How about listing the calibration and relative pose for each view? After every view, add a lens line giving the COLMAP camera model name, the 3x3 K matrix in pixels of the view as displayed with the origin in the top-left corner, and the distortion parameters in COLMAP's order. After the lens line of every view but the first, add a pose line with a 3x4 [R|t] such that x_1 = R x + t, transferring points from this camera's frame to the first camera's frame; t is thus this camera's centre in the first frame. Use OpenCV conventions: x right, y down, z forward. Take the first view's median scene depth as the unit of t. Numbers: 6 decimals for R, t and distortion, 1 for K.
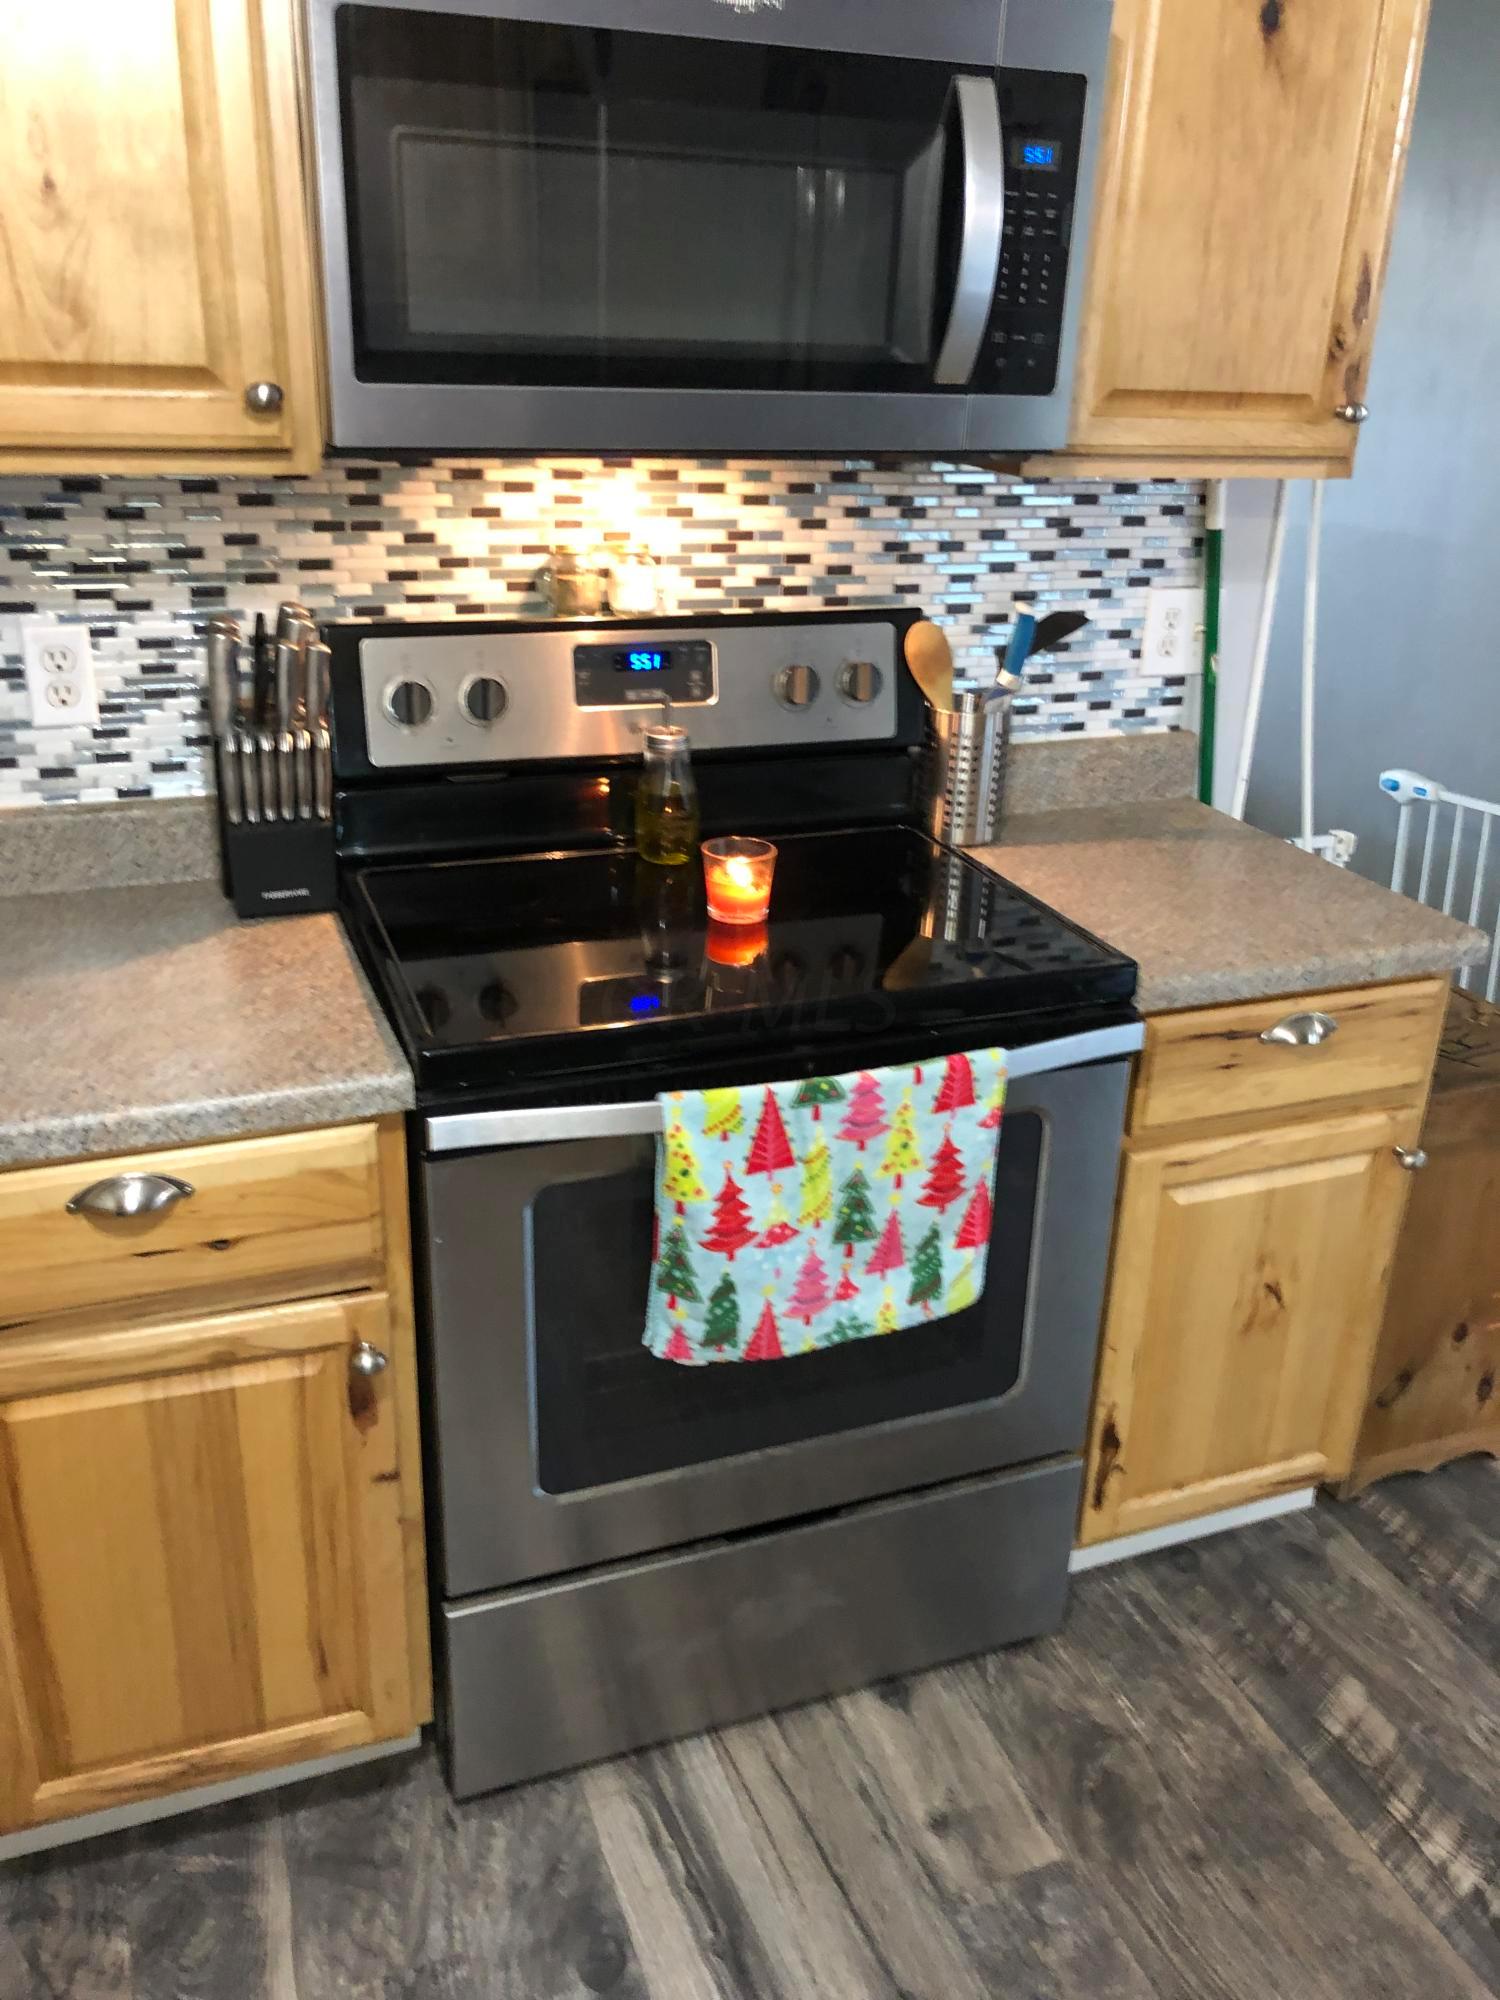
lens RADIAL K [[1638.0, 0, 757.6], [0, 1638.0, 992.7], [0, 0, 1]] dist [0.018856, -0.010228]
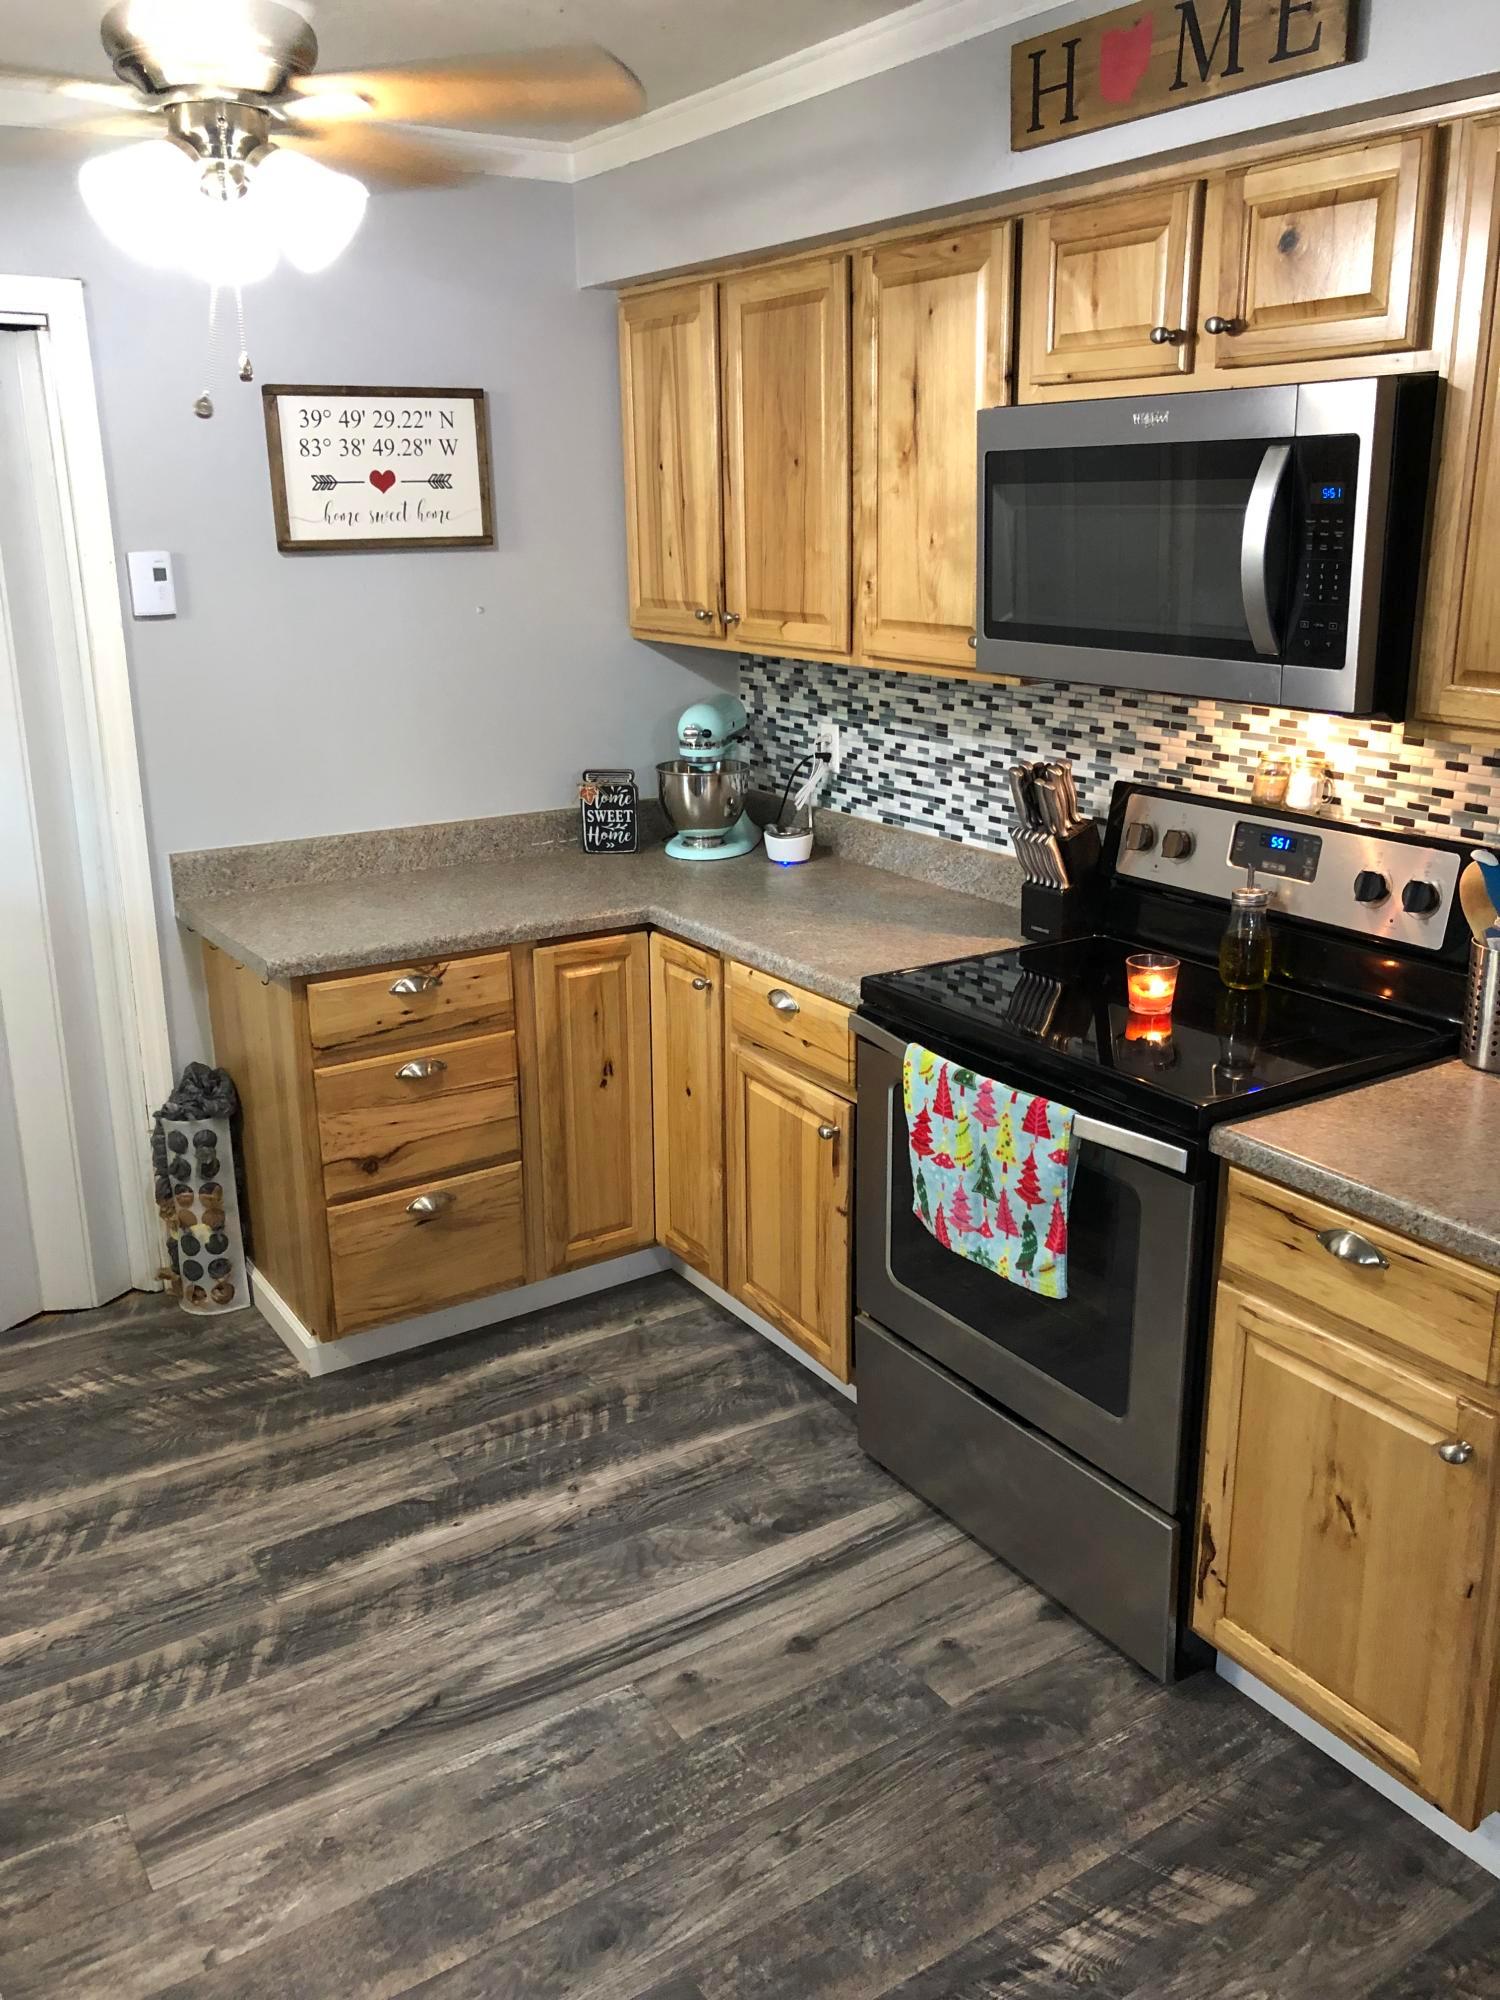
lens RADIAL K [[1638.0, 0, 760.7], [0, 1638.0, 1003.2], [0, 0, 1]] dist [0.018856, -0.010228]
pose [[0.200628, 0.252714, -0.946511, 1.209781], [-0.355055, 0.919227, 0.170170, -0.167777], [0.913063, 0.301922, 0.274151, 0.296937]]
